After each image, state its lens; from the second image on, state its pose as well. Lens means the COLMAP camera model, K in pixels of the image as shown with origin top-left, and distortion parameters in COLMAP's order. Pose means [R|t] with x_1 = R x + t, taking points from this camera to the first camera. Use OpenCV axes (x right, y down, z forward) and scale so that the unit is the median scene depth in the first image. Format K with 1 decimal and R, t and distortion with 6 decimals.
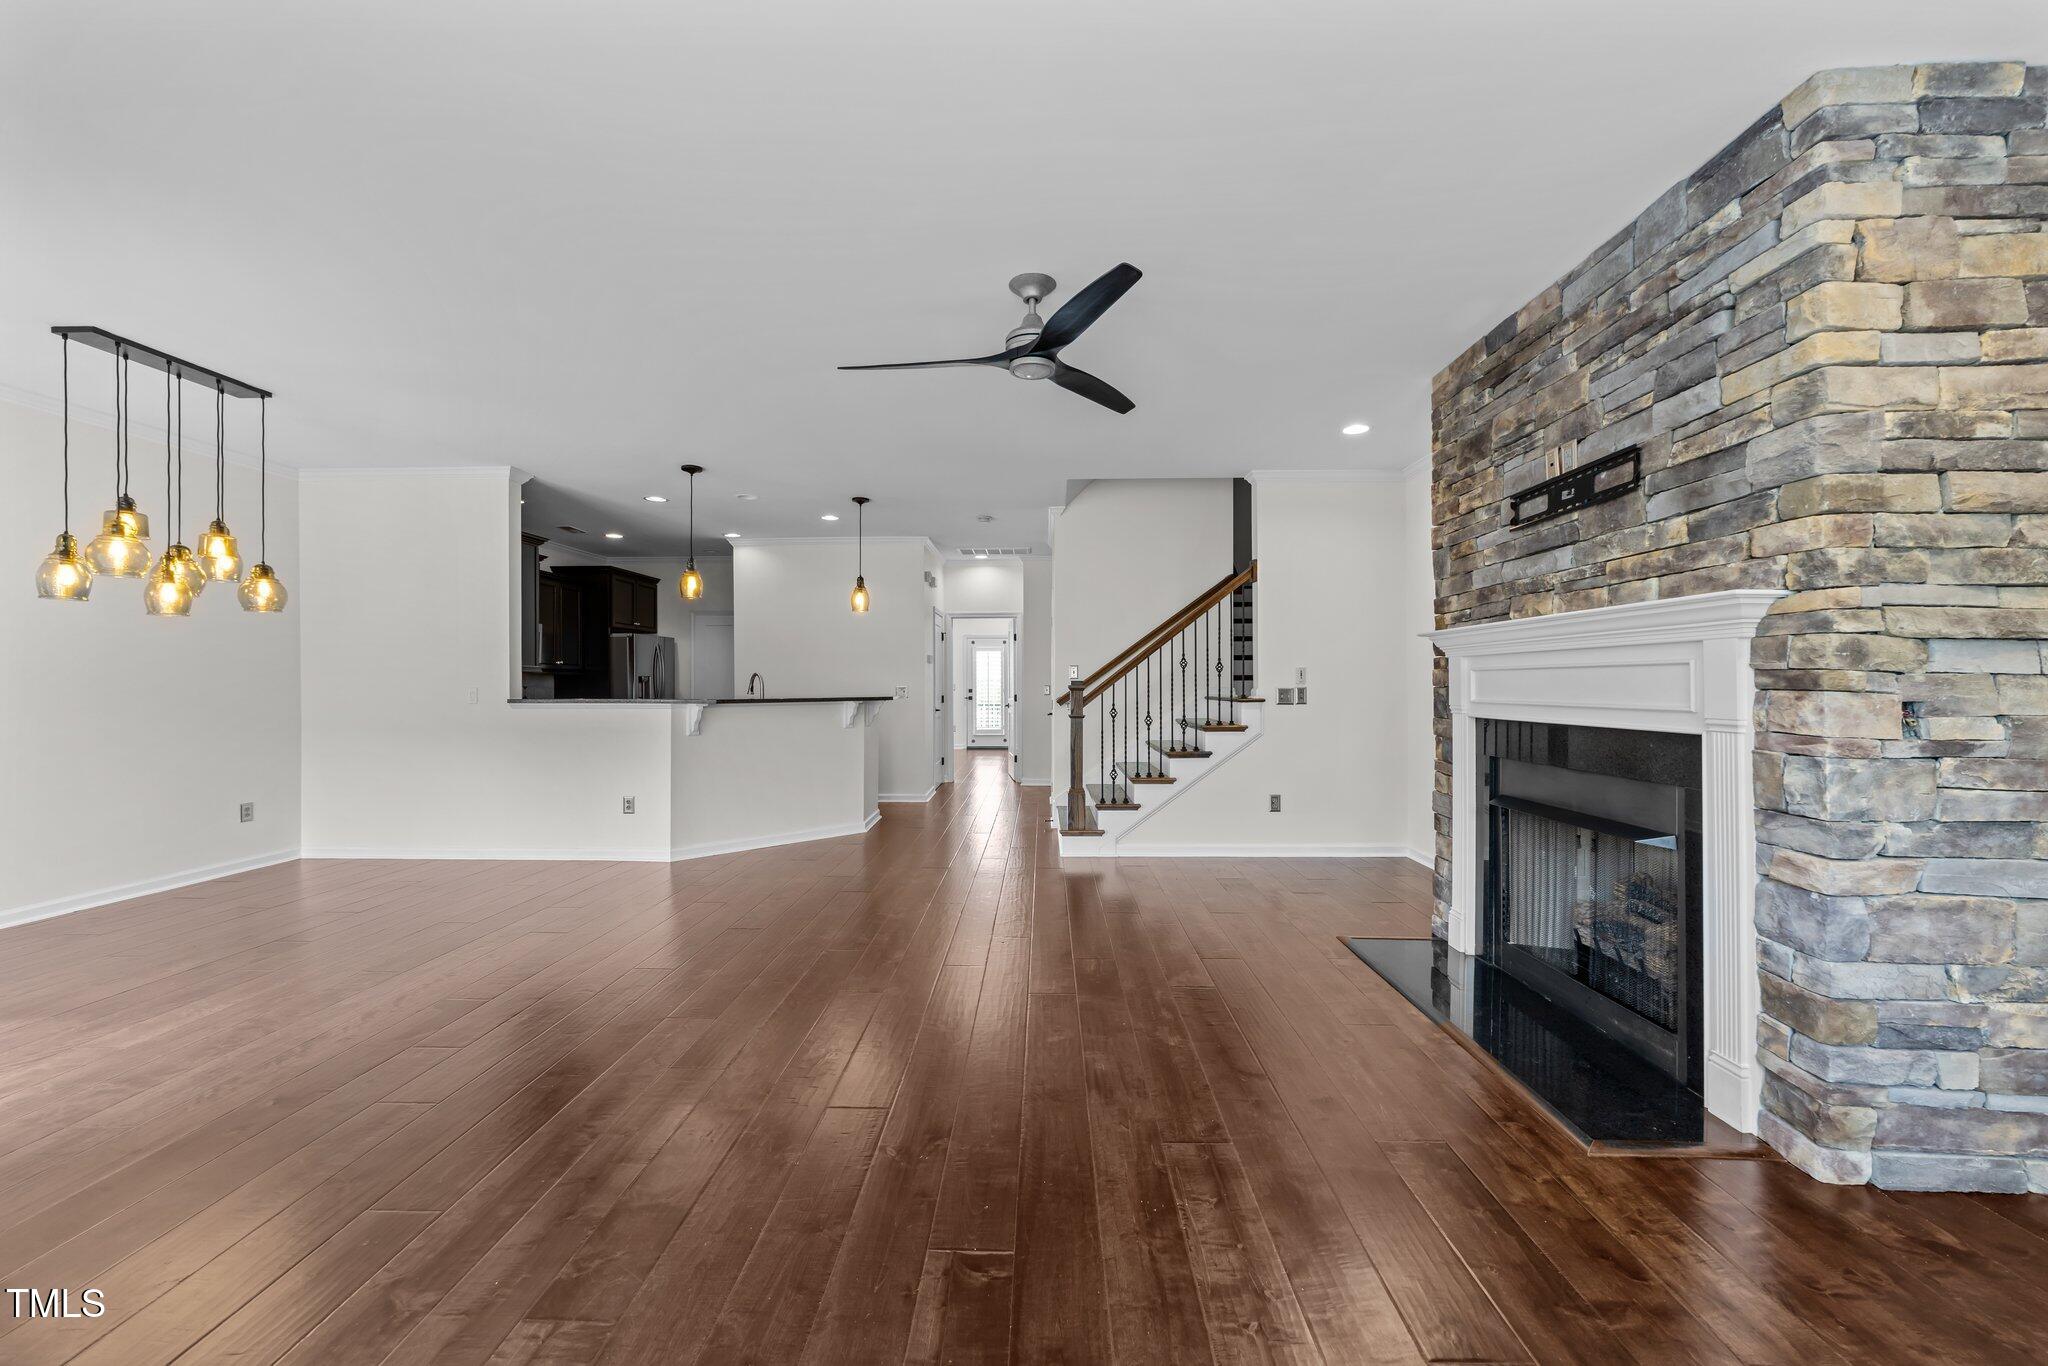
lens RADIAL K [[775.4, 0, 1016.2], [0, 775.4, 677.9], [0, 0, 1]] dist [-0.009176, 0.002715]
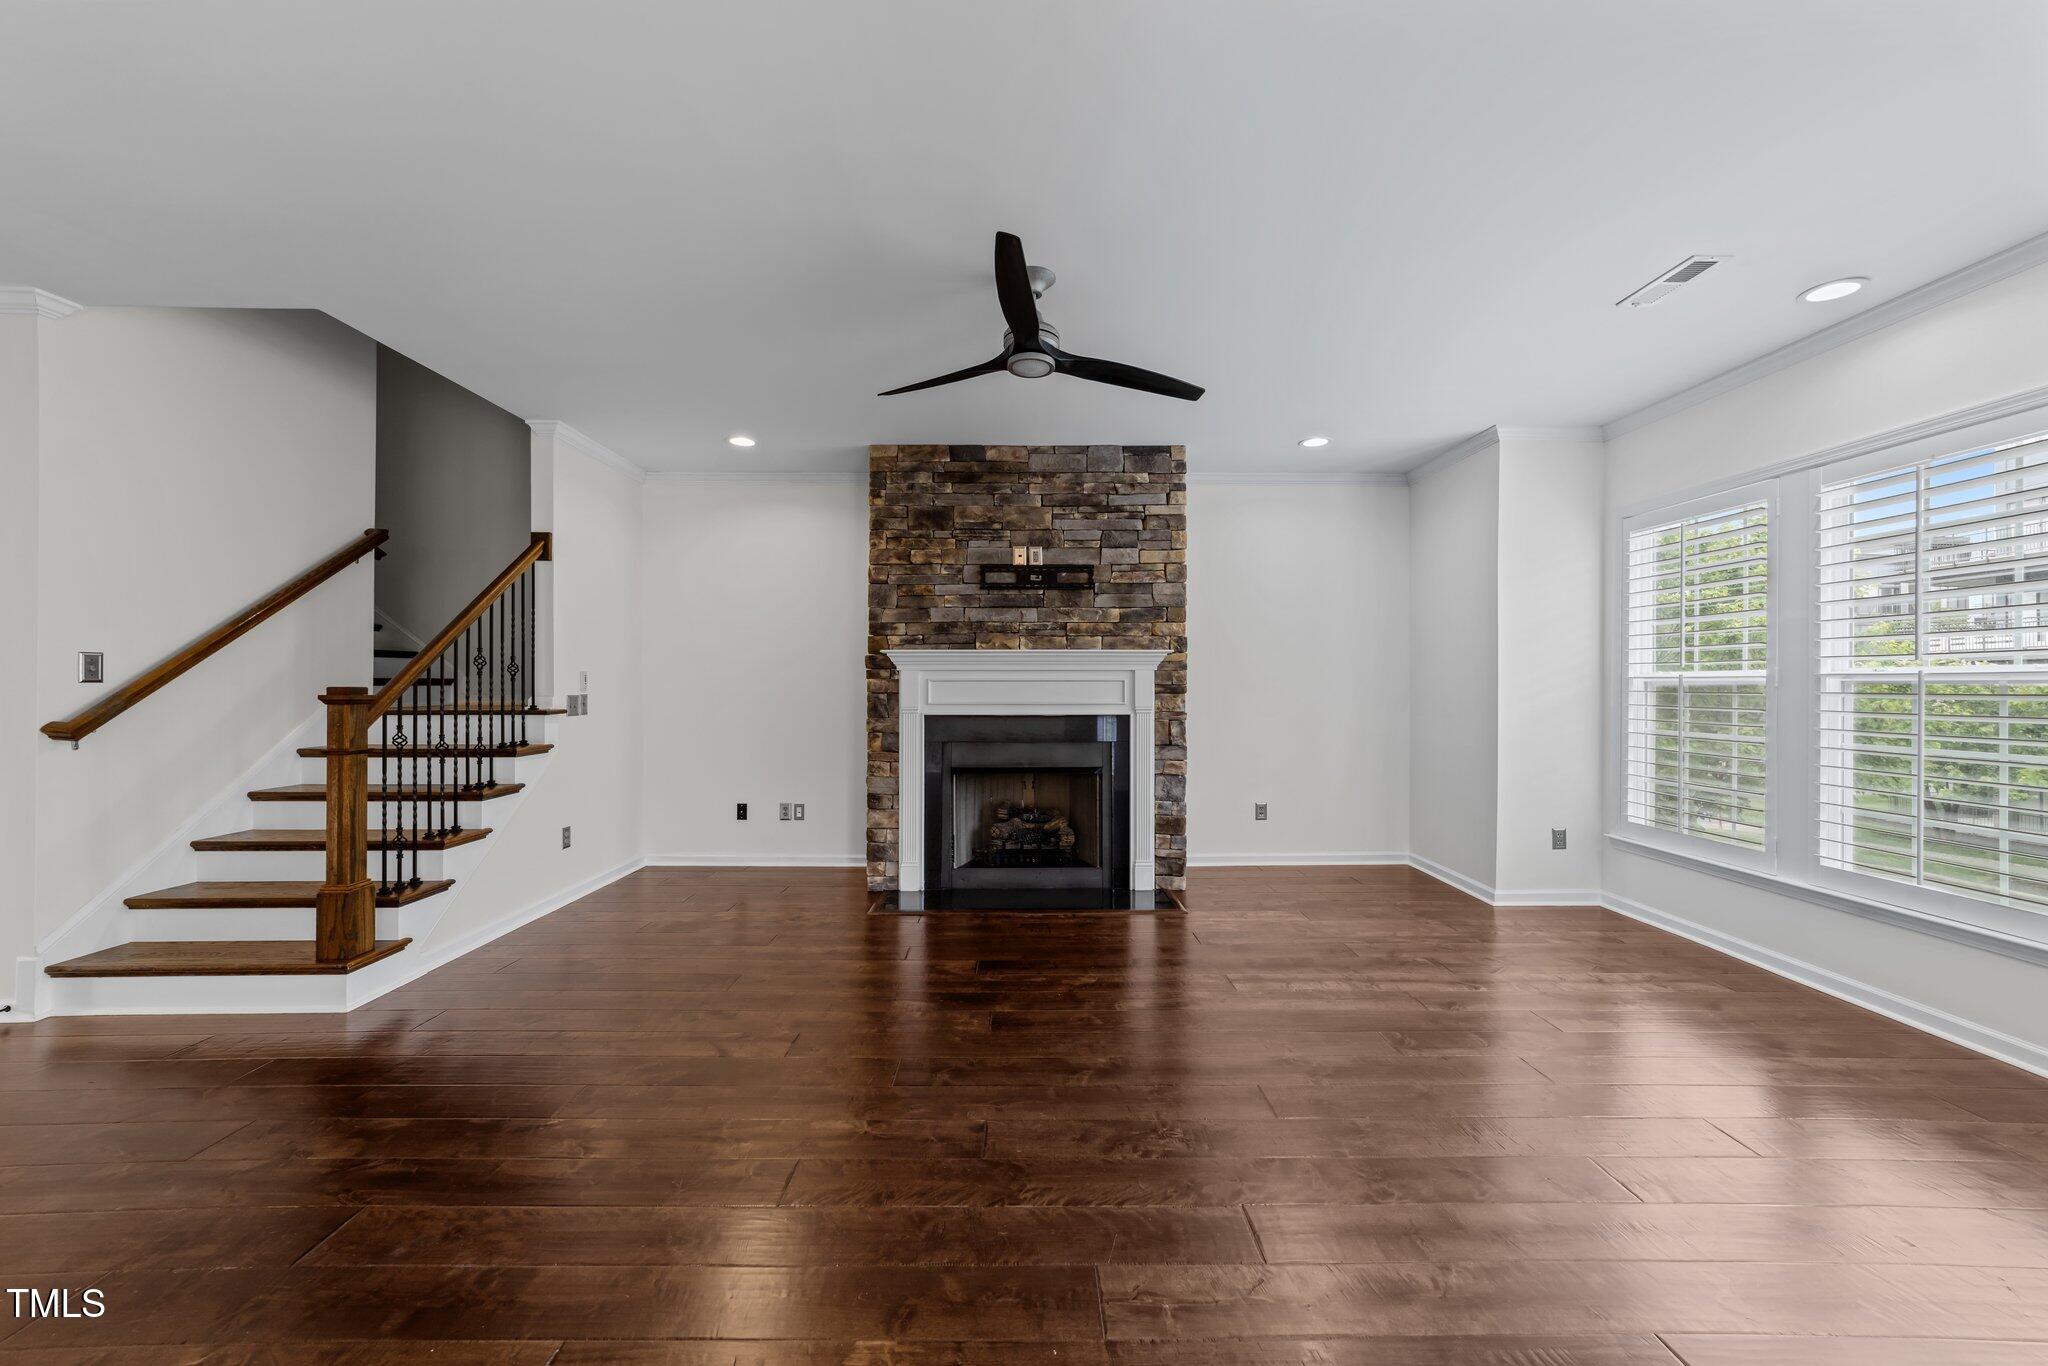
lens RADIAL K [[775.4, 0, 1039.1], [0, 775.4, 681.0], [0, 0, 1]] dist [-0.009176, 0.002715]
pose [[-0.045781, 0.008158, 0.998918, -1.072951], [-0.008445, 0.999928, -0.008553, 0.001162], [-0.998916, -0.008827, -0.045709, 1.182222]]
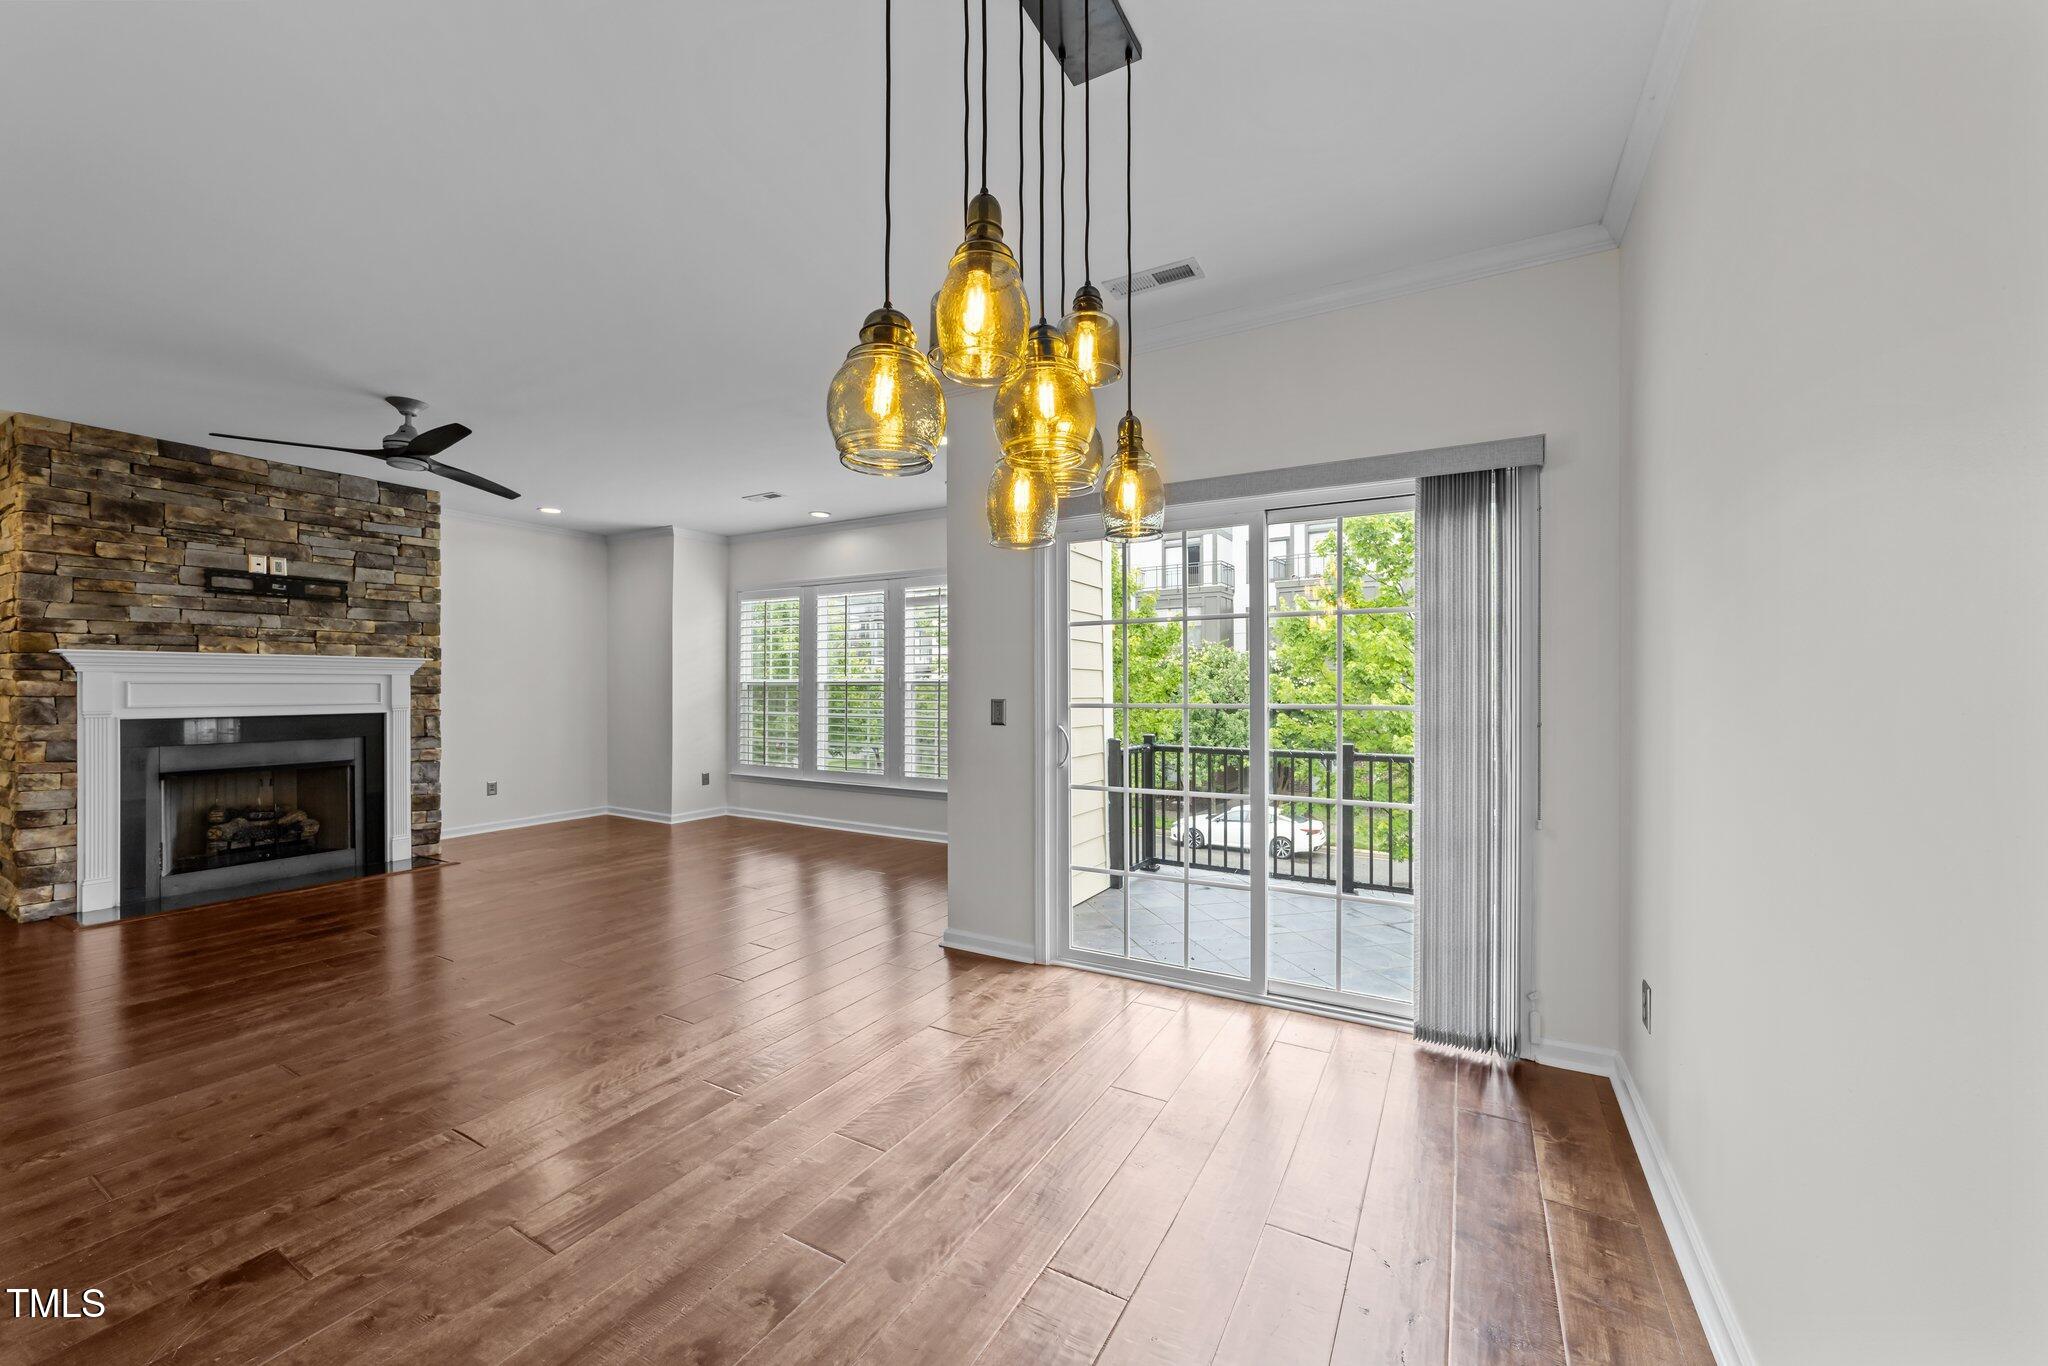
lens RADIAL K [[775.4, 0, 1019.3], [0, 775.4, 688.9], [0, 0, 1]] dist [-0.009176, 0.002715]
pose [[-0.878963, 0.002686, 0.476883, -1.823239], [-0.000202, 0.999982, -0.006004, 0.009973], [-0.476890, -0.005374, -0.878946, 1.937475]]
